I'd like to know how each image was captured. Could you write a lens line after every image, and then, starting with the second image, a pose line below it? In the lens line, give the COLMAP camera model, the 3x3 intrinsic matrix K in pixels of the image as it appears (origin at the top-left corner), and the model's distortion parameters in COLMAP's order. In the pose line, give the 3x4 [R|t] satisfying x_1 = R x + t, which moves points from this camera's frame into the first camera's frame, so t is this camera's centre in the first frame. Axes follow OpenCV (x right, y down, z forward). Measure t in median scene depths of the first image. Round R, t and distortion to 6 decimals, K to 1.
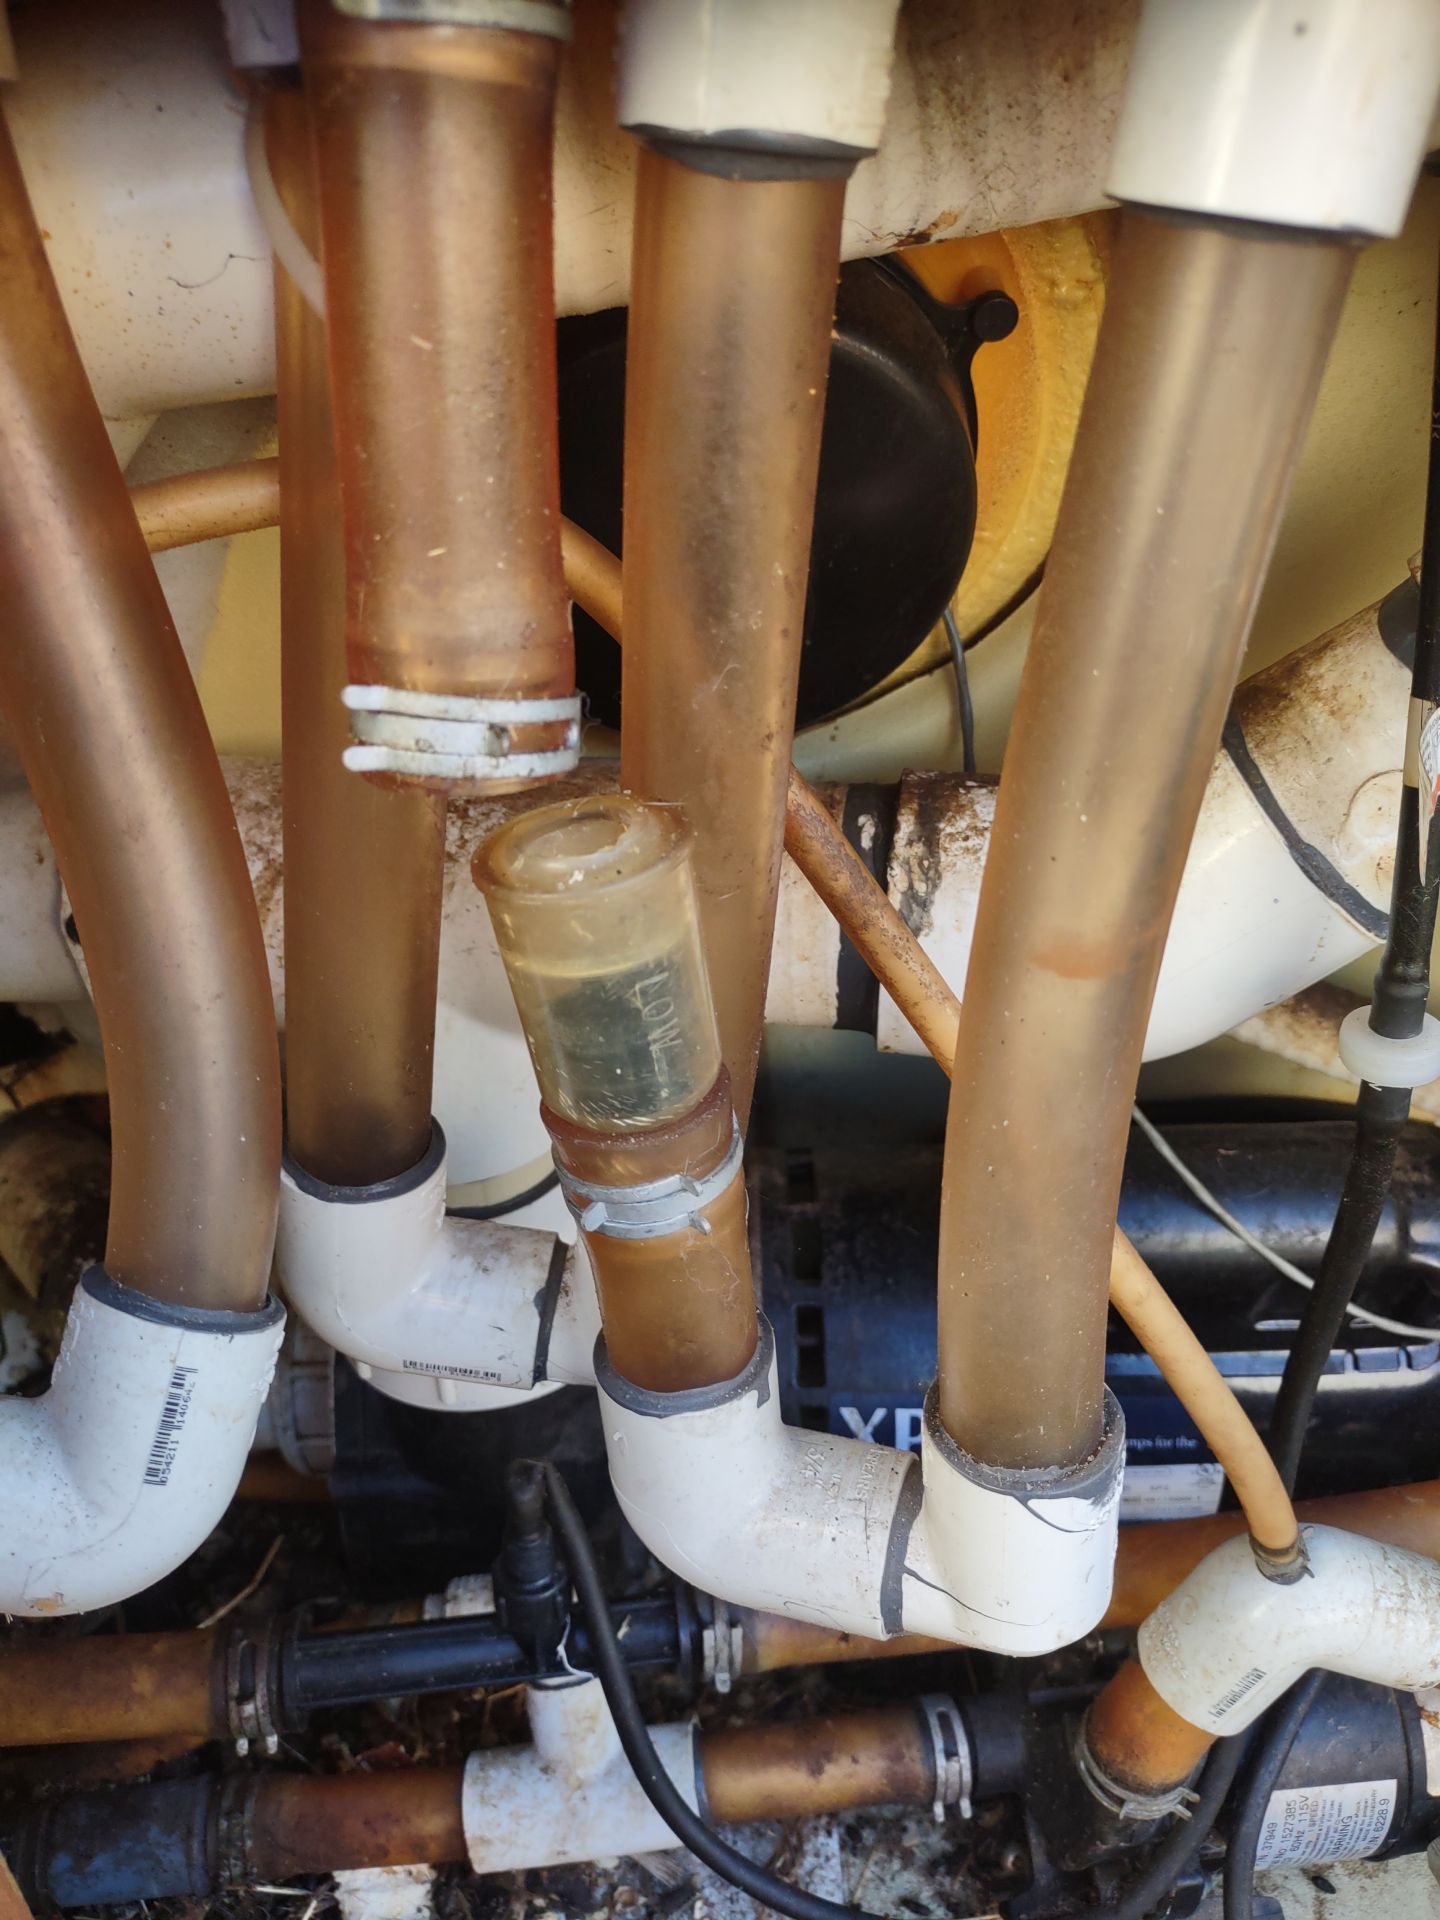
lens RADIAL K [[1435.7, 0, 702.5], [0, 1435.7, 975.3], [0, 0, 1]] dist [0.010942, -0.032921]
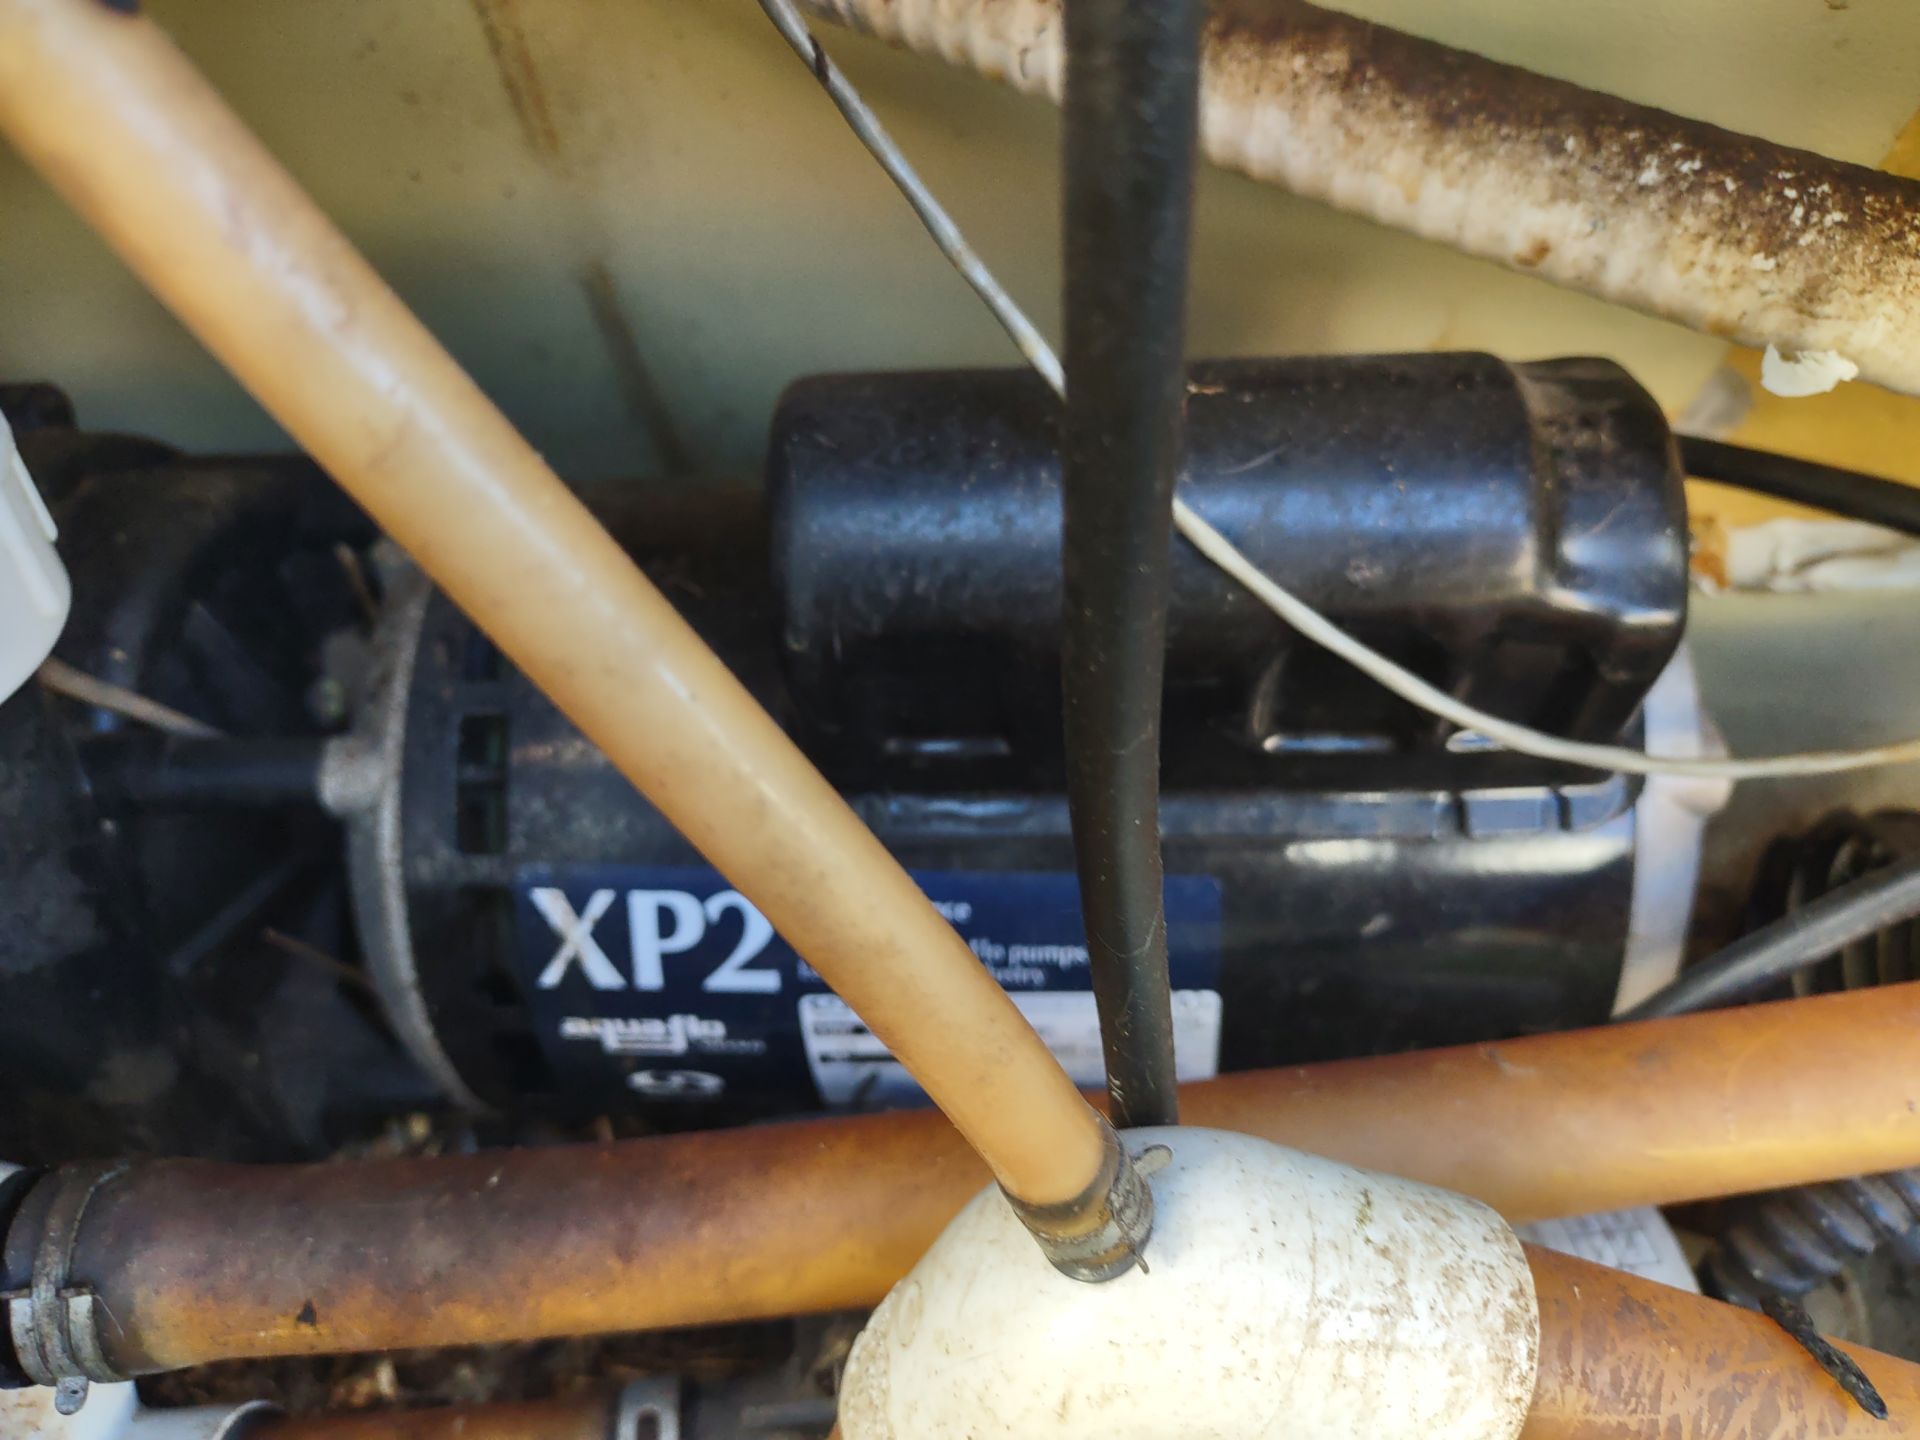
lens RADIAL K [[1435.7, 0, 976.6], [0, 1435.7, 725.6], [0, 0, 1]] dist [0.010942, -0.032921]
pose [[0.999119, 0.007823, -0.041221, 0.314836], [-0.001409, 0.988164, 0.153395, 0.164926], [0.041933, -0.153201, 0.987305, 0.498833]]
